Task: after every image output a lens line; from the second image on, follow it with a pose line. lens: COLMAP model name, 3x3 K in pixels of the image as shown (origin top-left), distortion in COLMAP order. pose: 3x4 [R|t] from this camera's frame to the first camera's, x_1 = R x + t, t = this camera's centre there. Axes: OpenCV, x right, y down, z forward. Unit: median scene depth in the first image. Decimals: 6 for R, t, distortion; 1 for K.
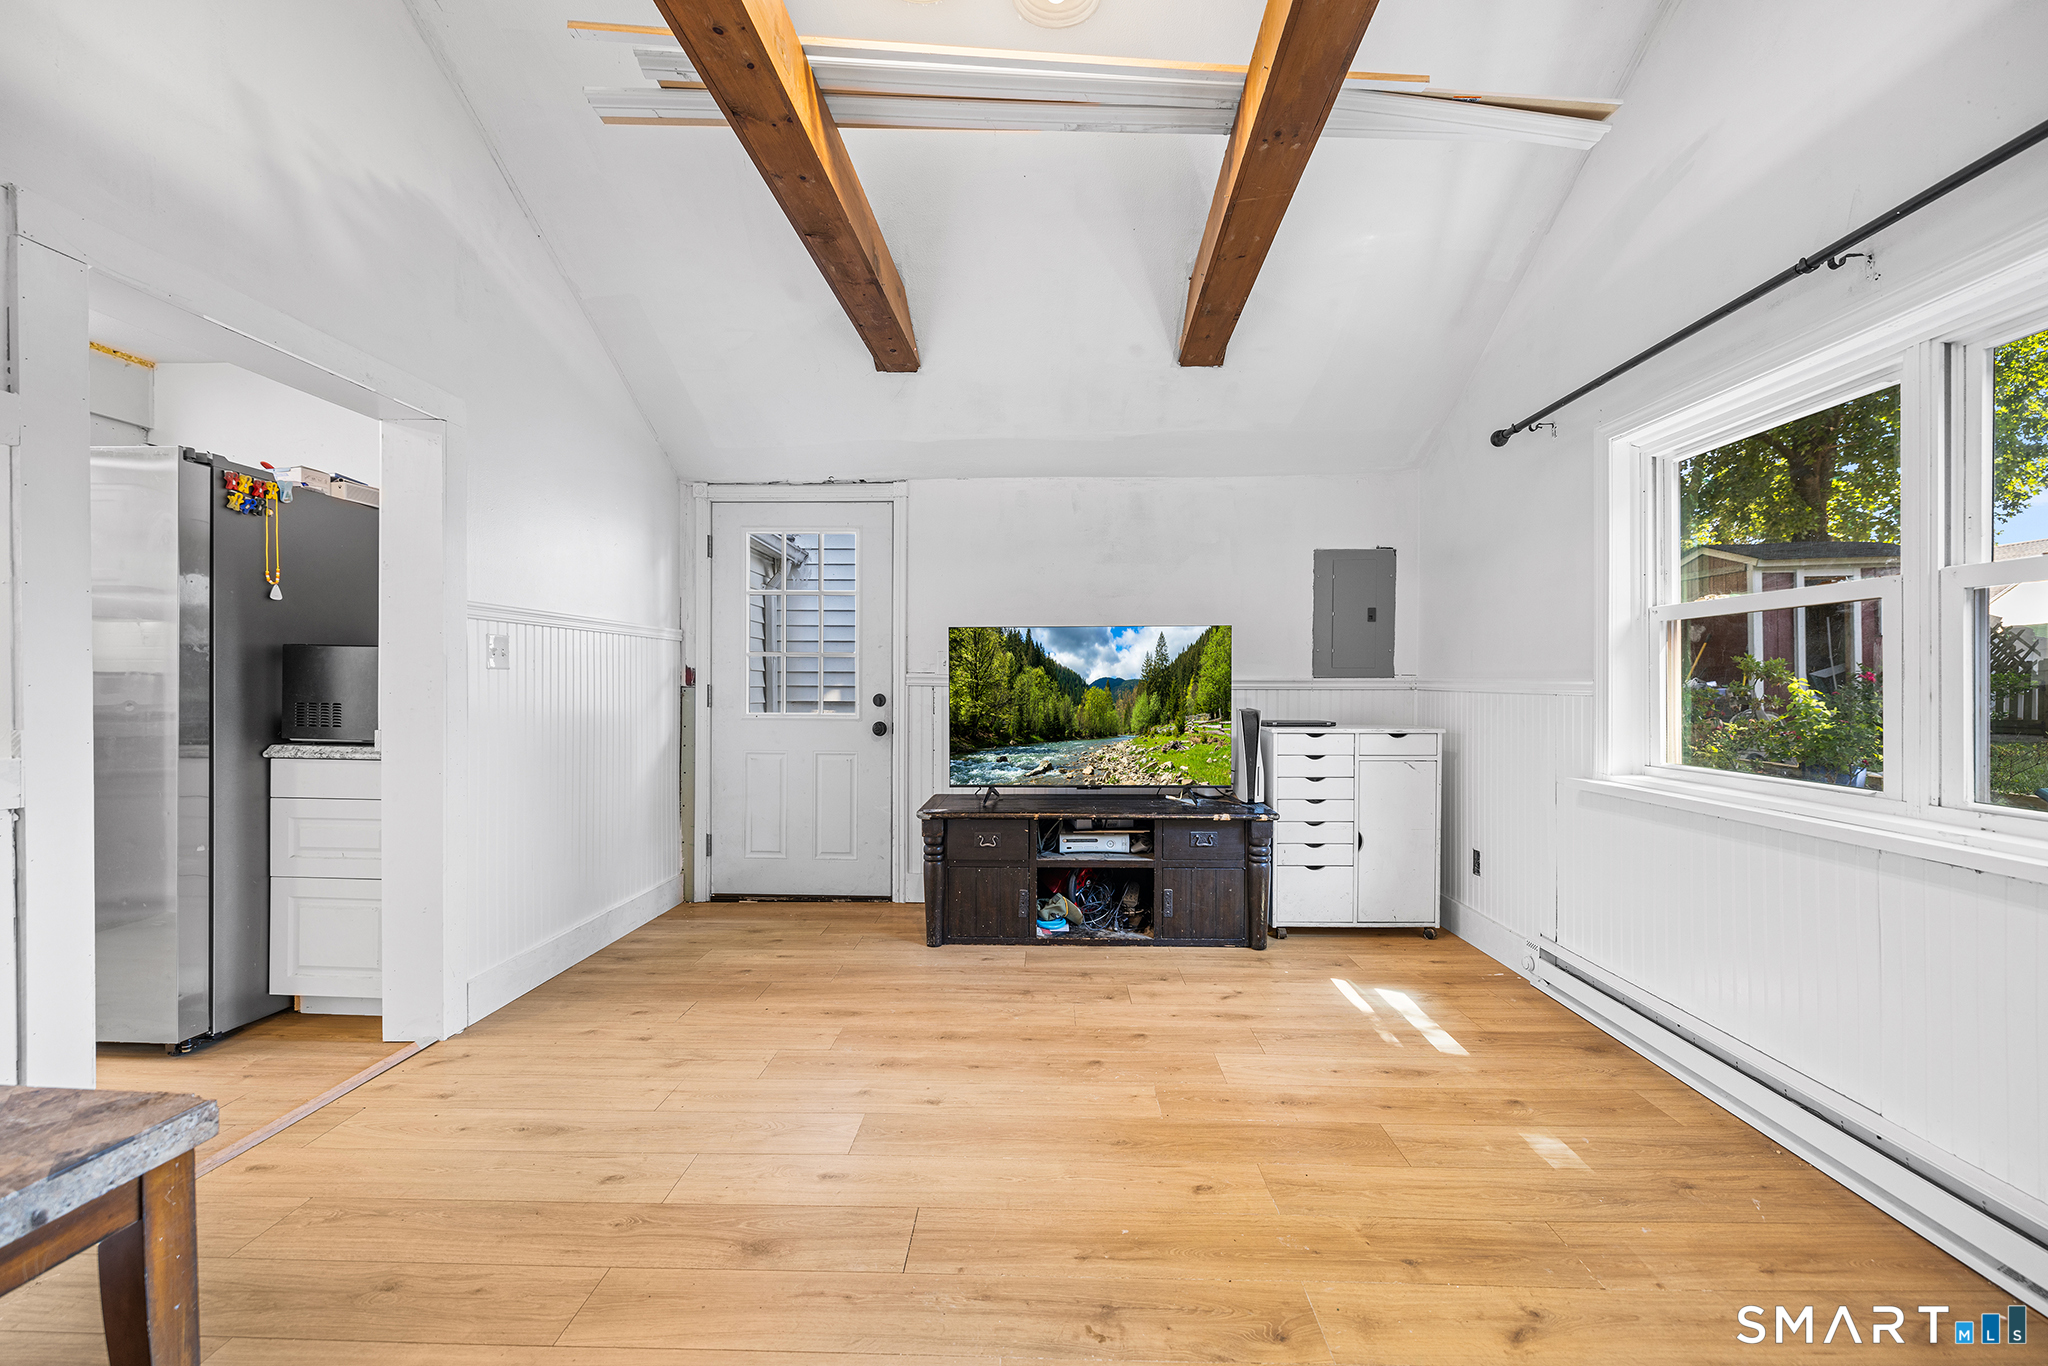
lens RADIAL K [[876.9, 0, 1022.3], [0, 876.9, 710.5], [0, 0, 1]] dist [-0.001745, 0.000846]
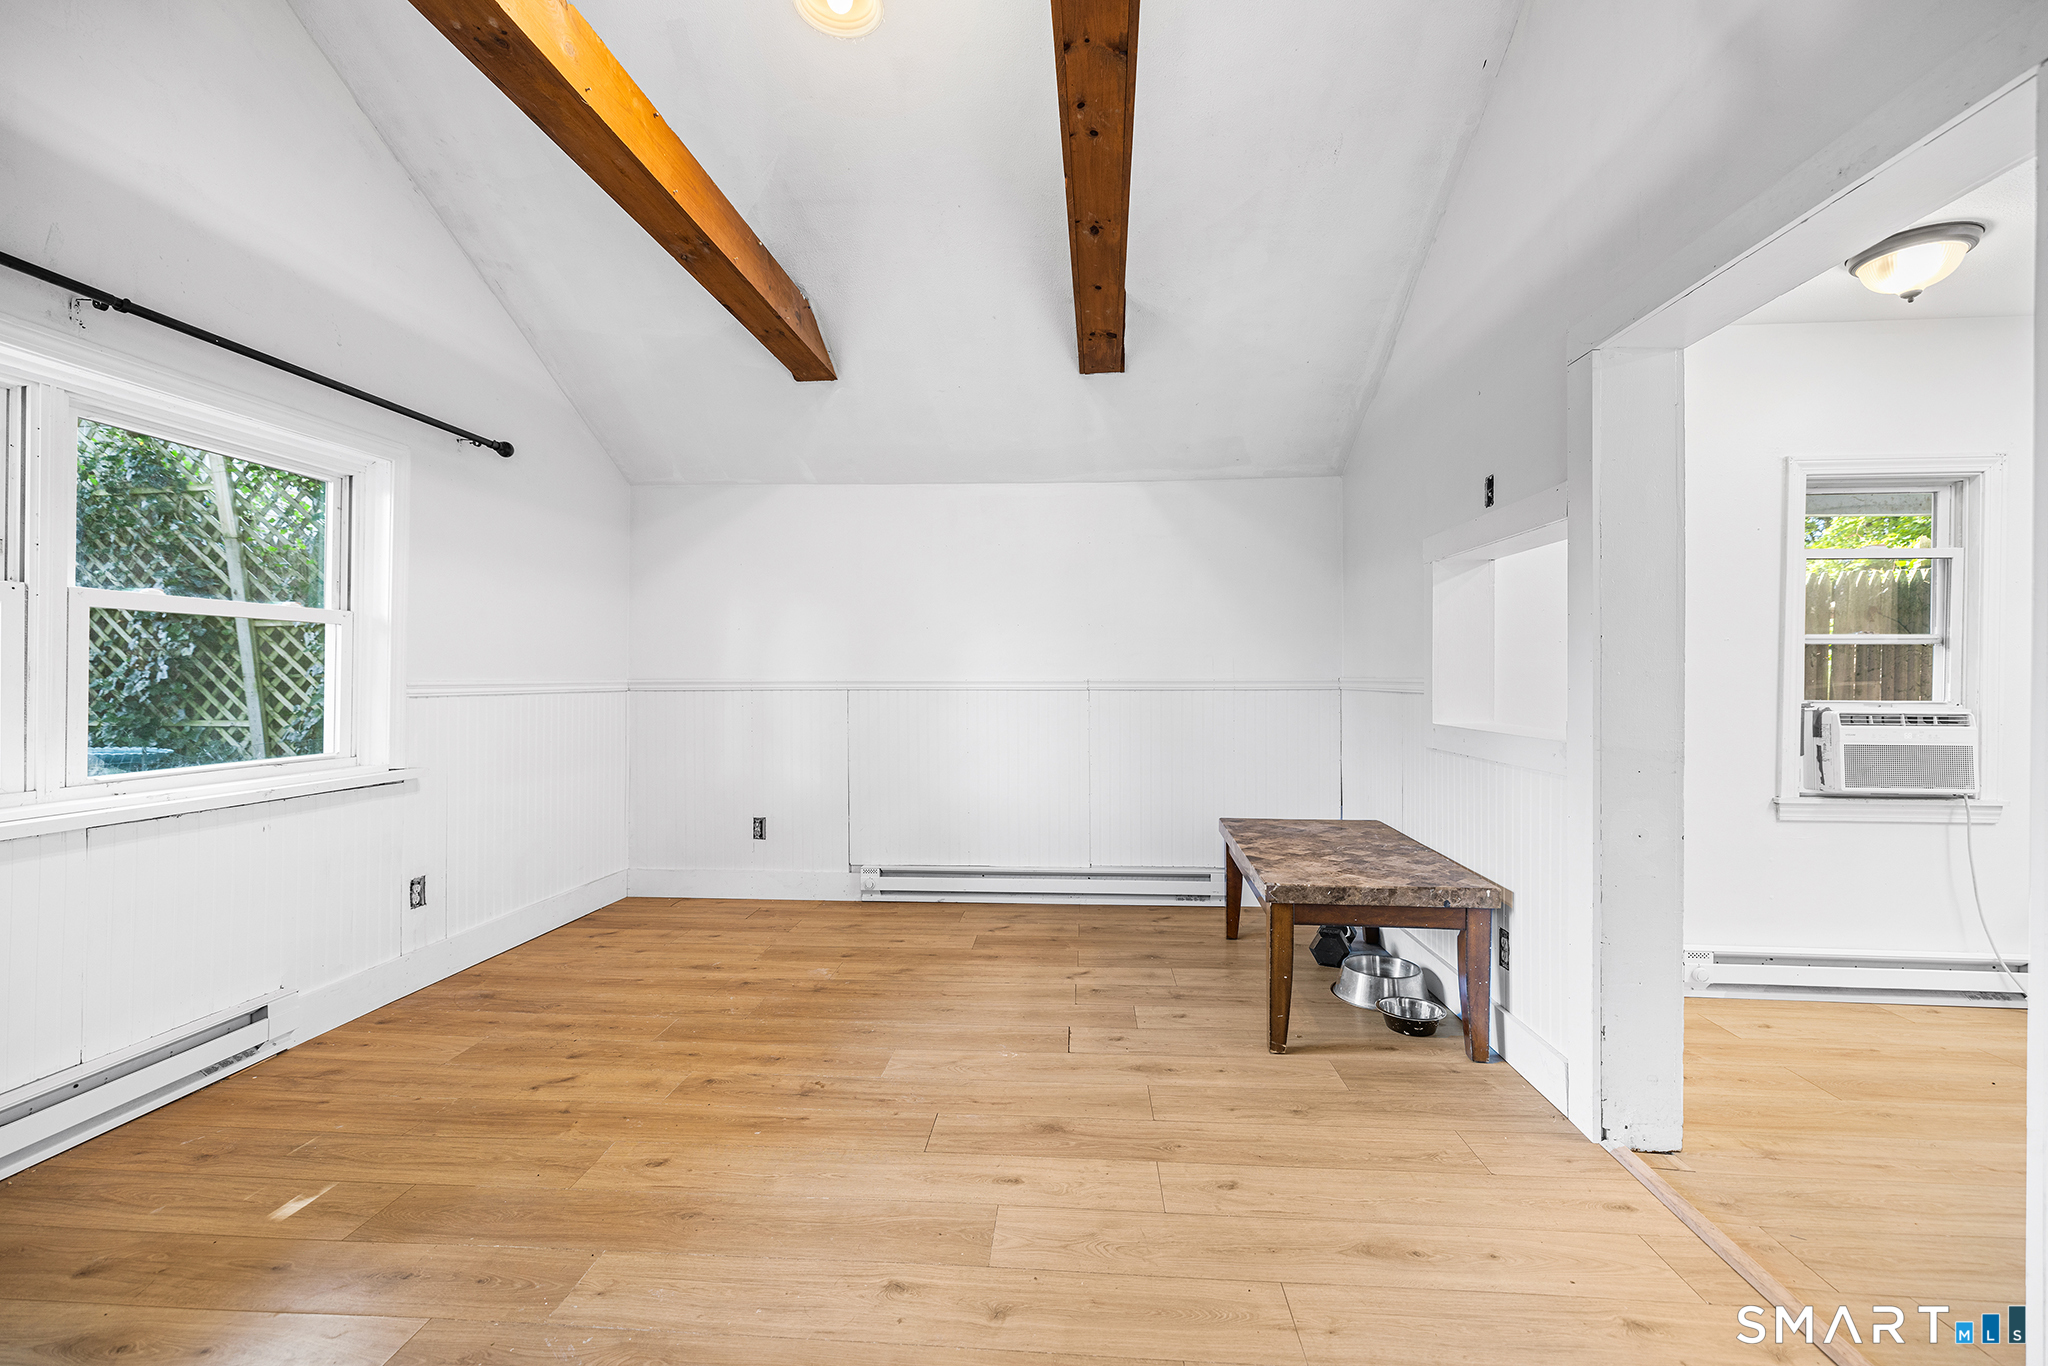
lens RADIAL K [[810.3, 0, 972.7], [0, 810.3, 674.1], [0, 0, 1]] dist [-0.011664, -0.000045]
pose [[-0.996063, -0.004450, 0.088539, -0.169529], [-0.001914, 0.999586, 0.028712, -0.047423], [-0.088631, 0.028430, -0.995659, 1.265490]]
